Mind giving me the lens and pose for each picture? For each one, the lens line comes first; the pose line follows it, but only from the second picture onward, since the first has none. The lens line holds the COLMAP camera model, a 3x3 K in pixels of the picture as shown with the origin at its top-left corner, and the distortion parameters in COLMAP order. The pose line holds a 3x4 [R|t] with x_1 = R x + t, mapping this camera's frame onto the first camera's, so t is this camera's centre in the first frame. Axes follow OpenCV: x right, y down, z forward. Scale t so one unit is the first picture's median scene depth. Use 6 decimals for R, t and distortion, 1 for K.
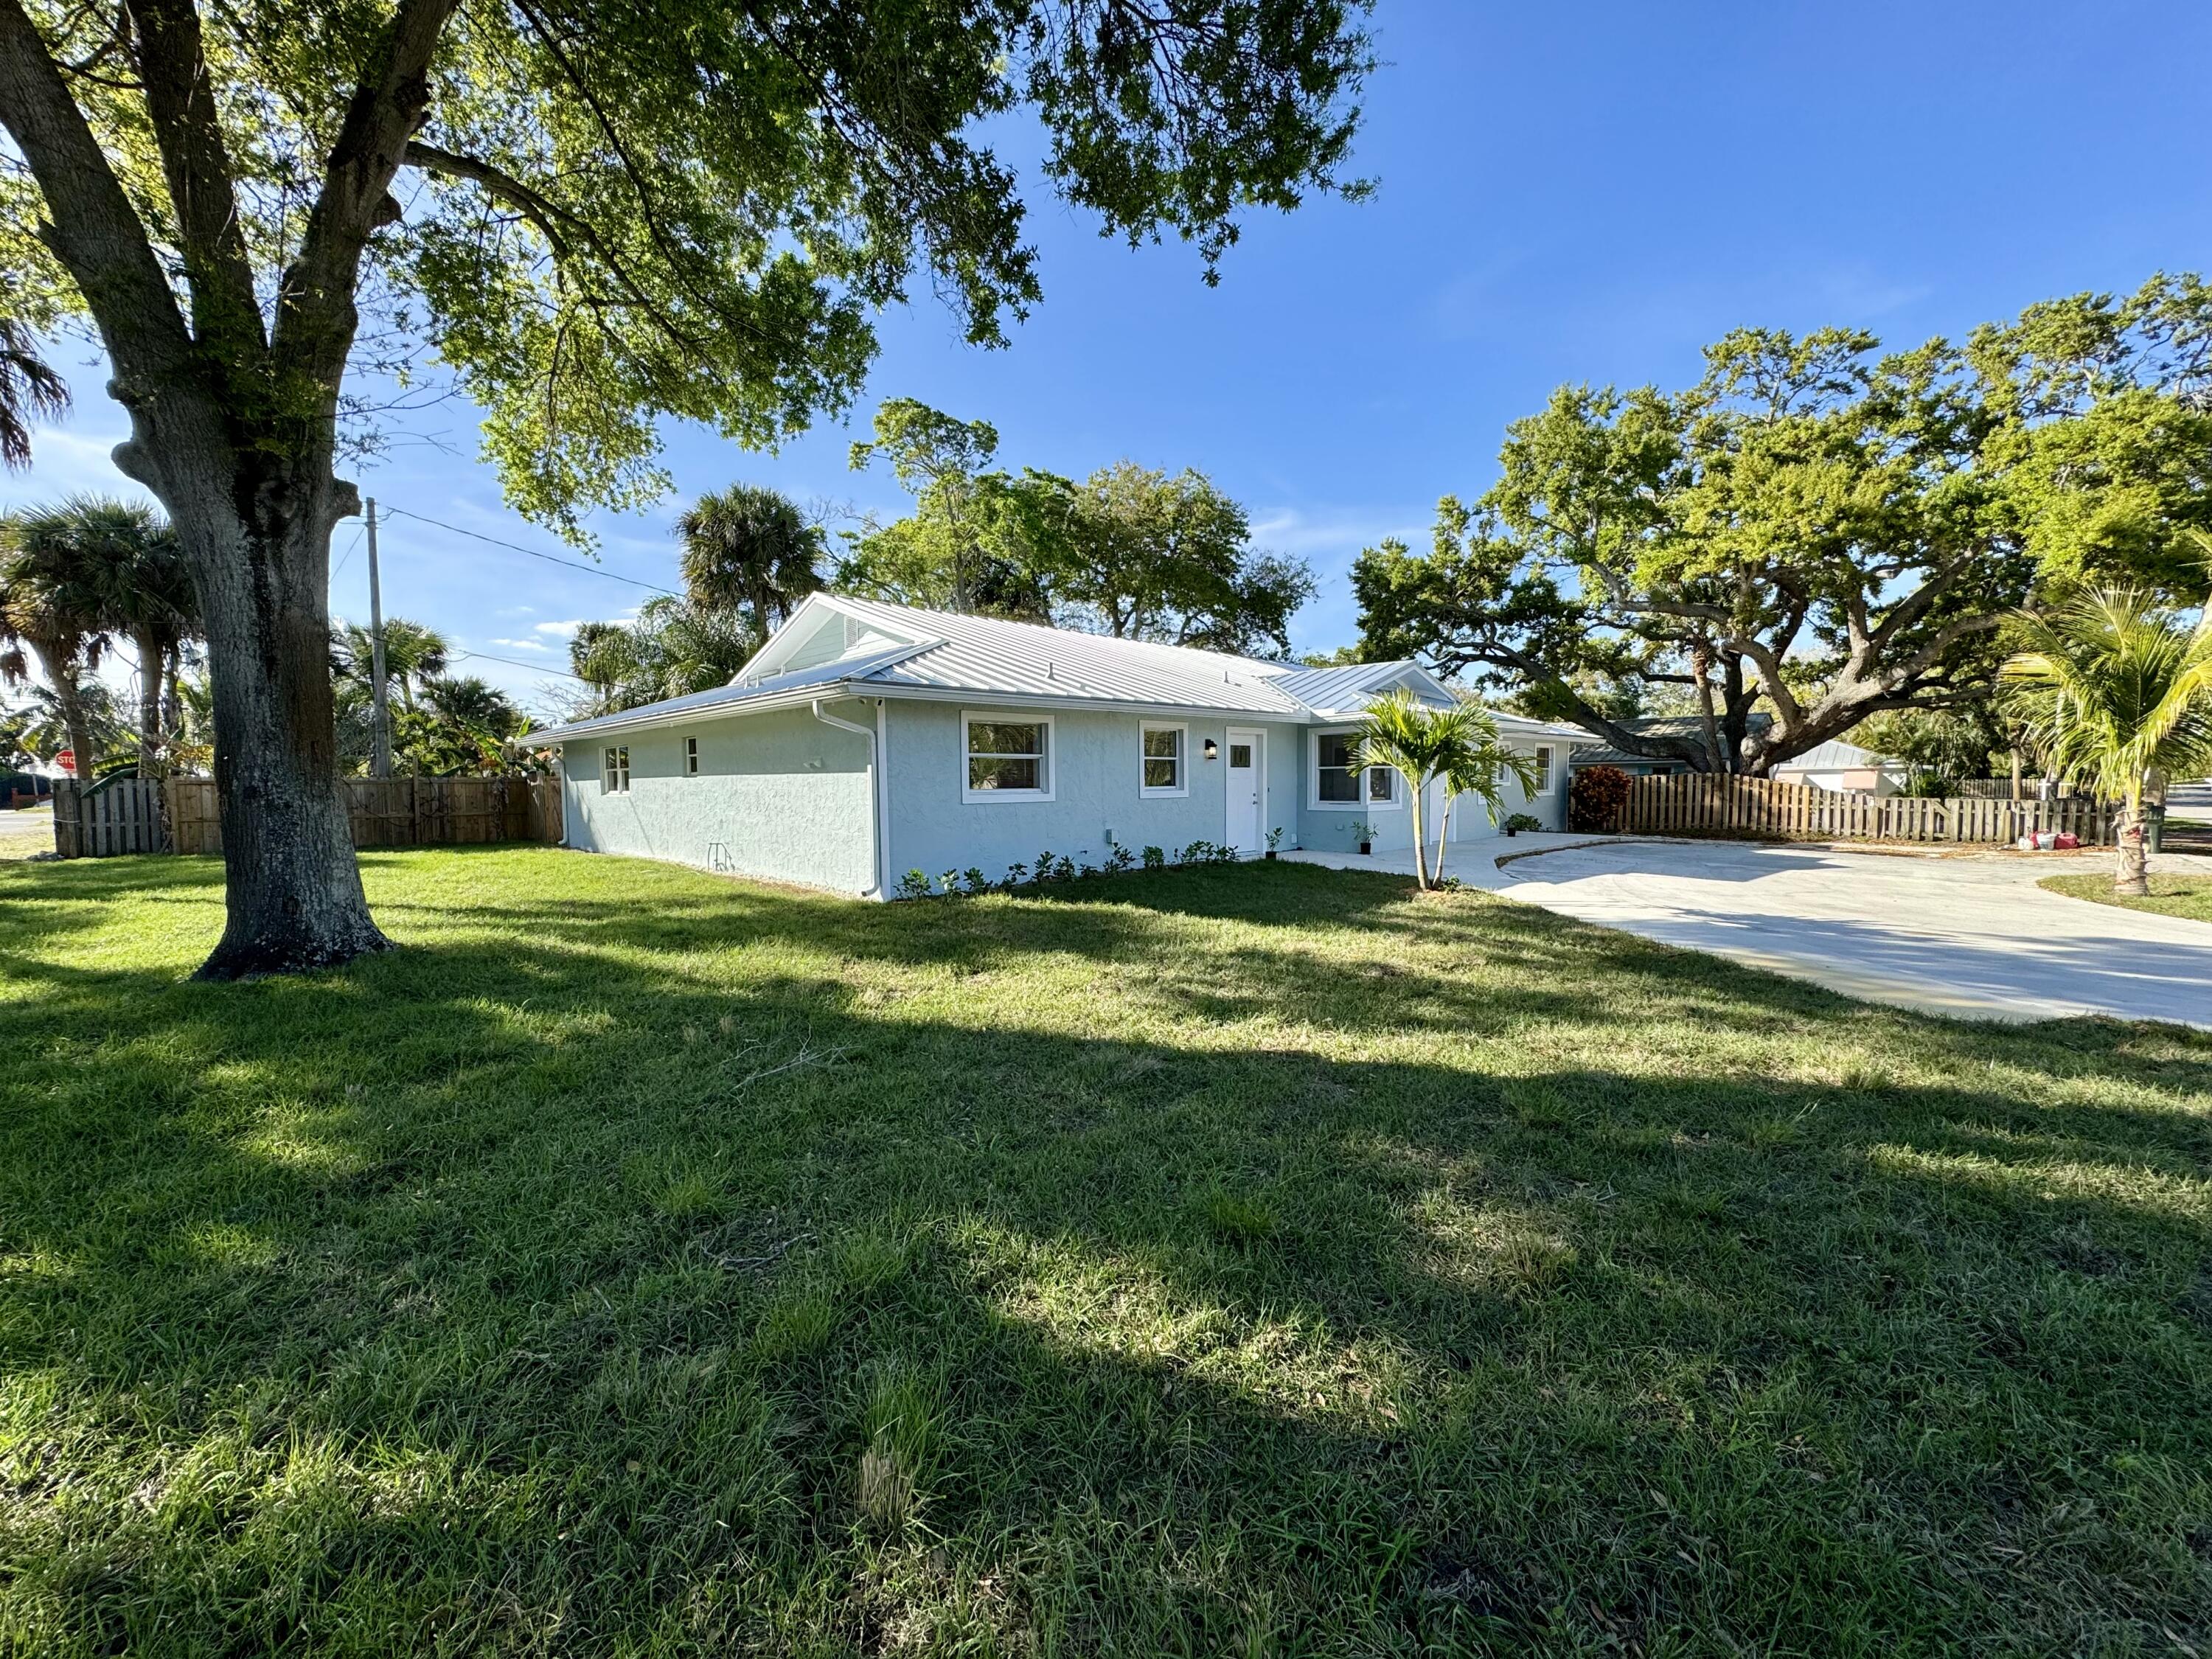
lens RADIAL K [[878.0, 0, 1103.8], [0, 878.0, 834.0], [0, 0, 1]] dist [-0.001532, 0.000026]
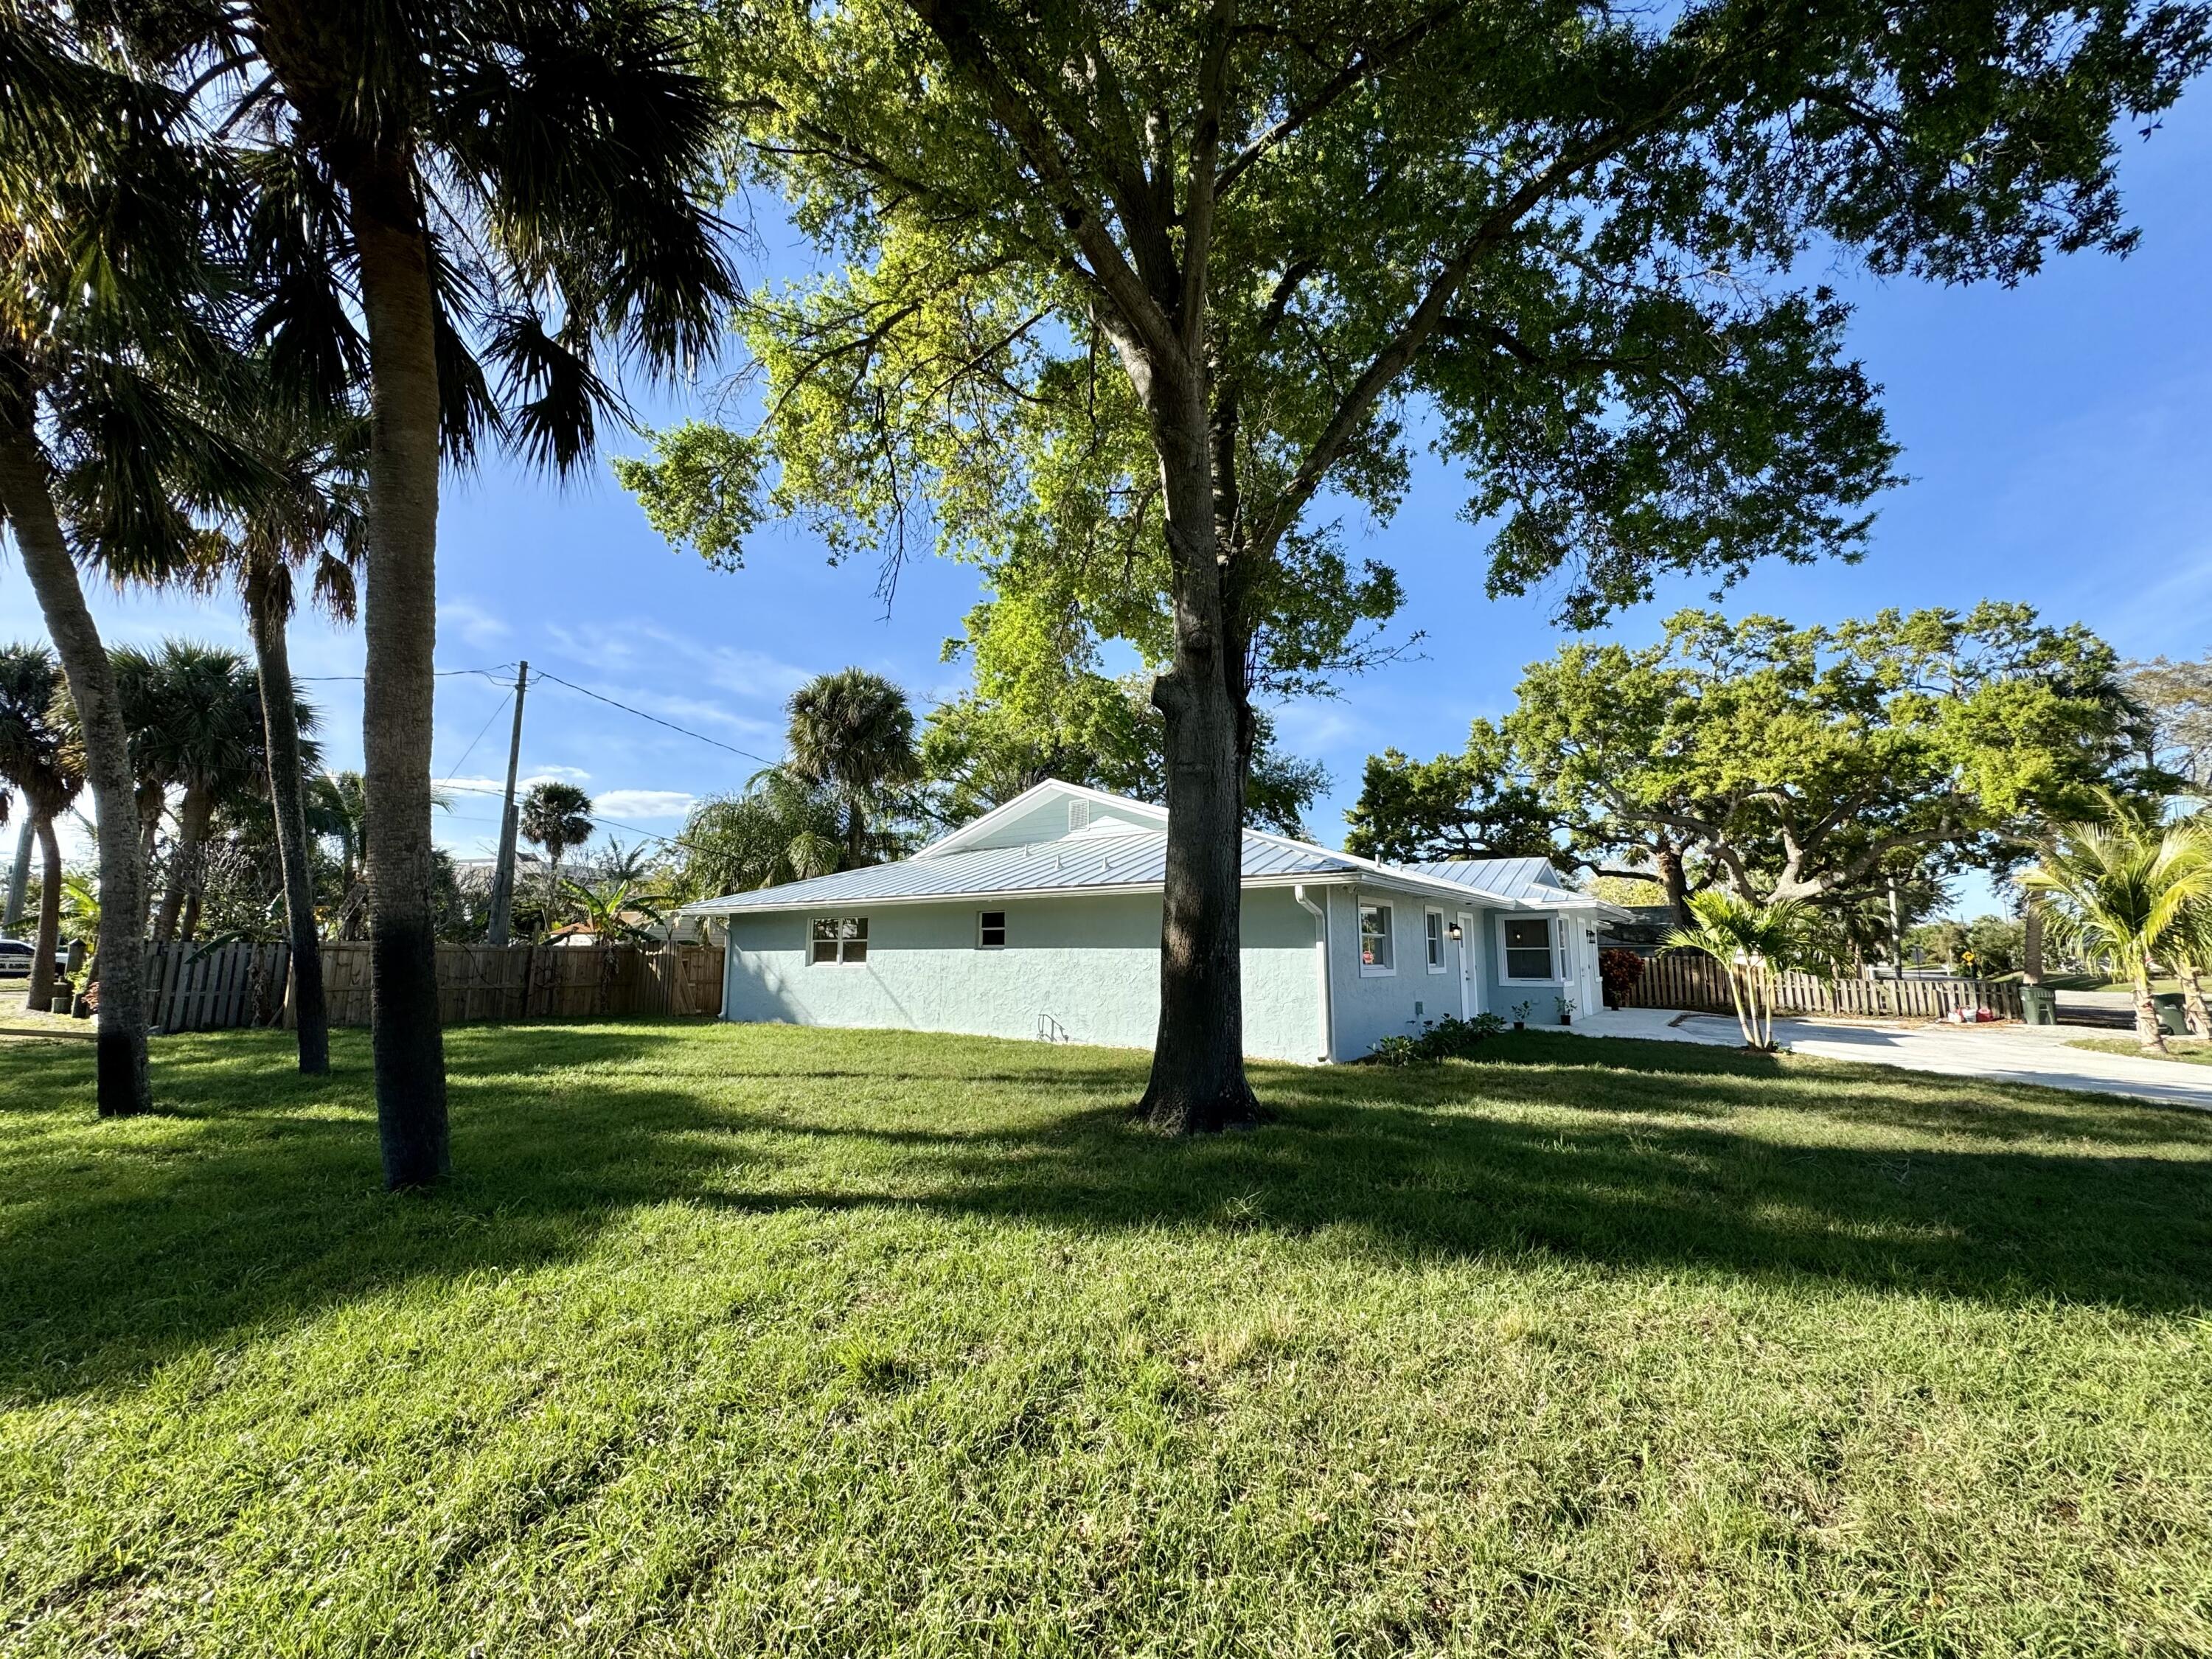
lens RADIAL K [[878.0, 0, 1103.8], [0, 878.0, 834.0], [0, 0, 1]] dist [-0.001532, 0.000026]
pose [[0.985754, 0.034753, 0.164563, -0.770993], [-0.001466, 0.980158, -0.198214, 0.009888], [-0.168186, 0.195149, 0.966245, -0.079954]]
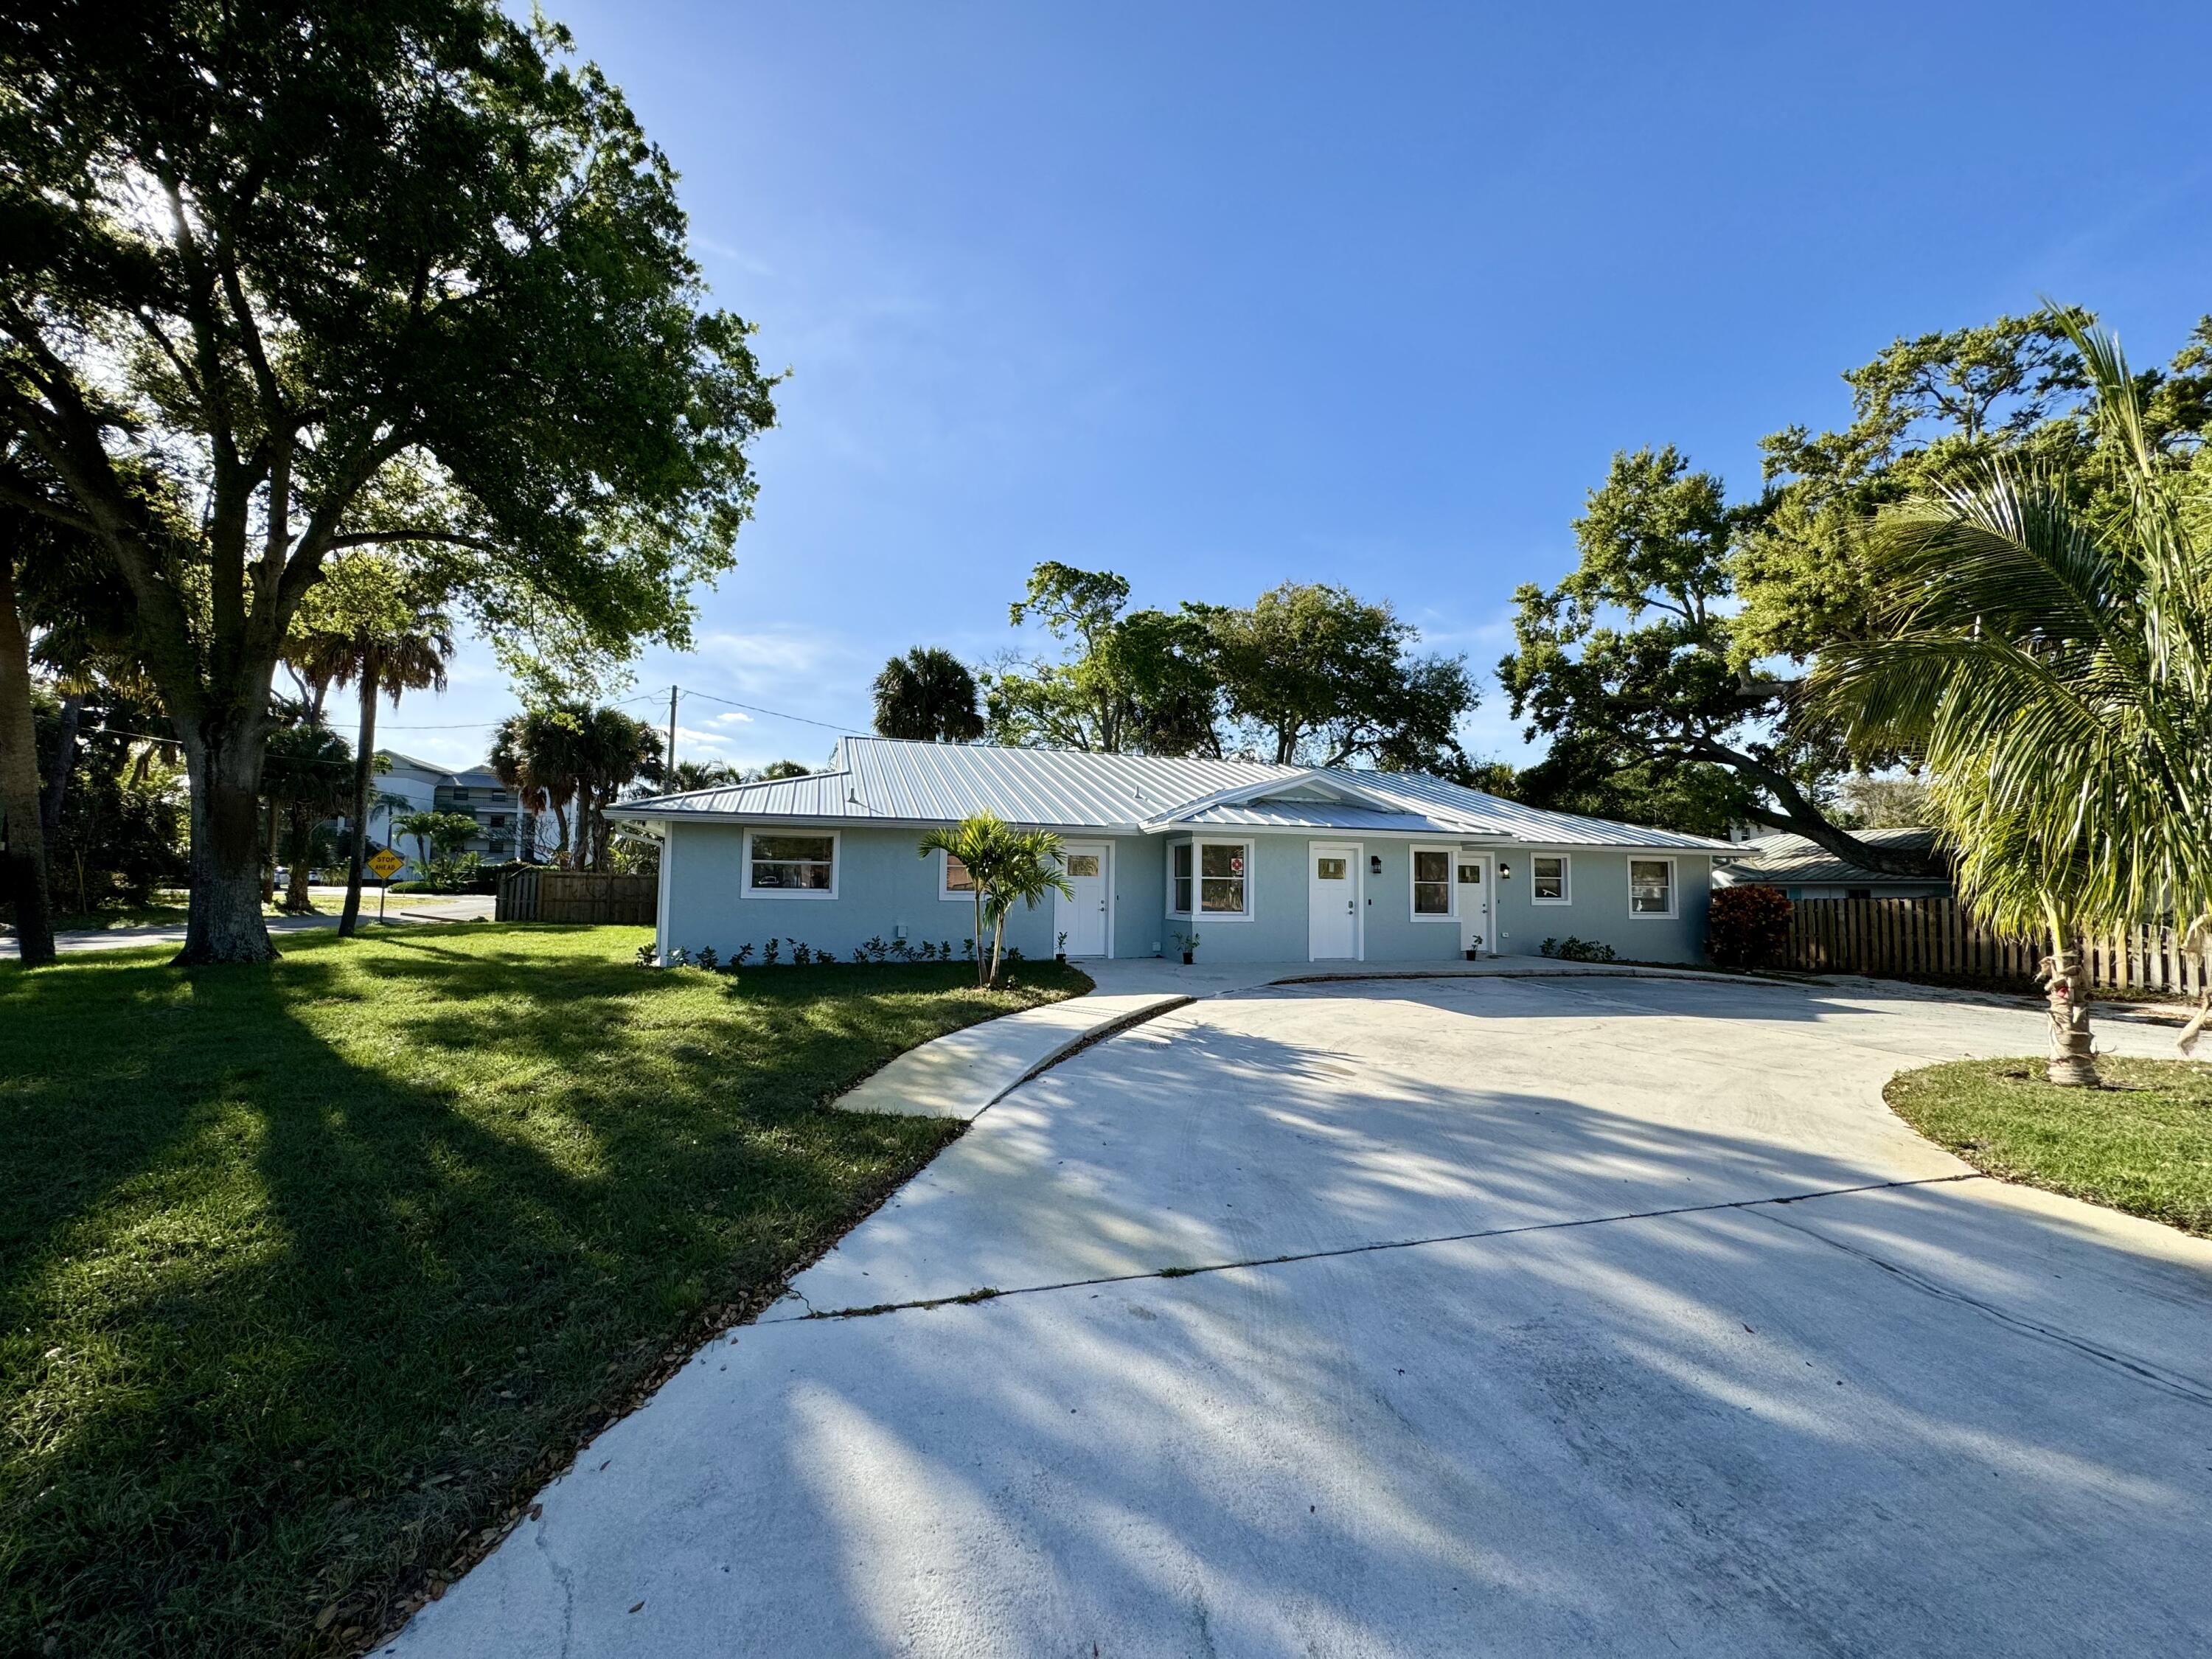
lens RADIAL K [[878.0, 0, 1103.8], [0, 878.0, 834.0], [0, 0, 1]] dist [-0.001532, 0.000026]
pose [[0.895875, -0.004981, -0.444277, 1.038981], [-0.049126, 0.992696, -0.110191, -0.013952], [0.441581, 0.120543, 0.889087, 0.061674]]
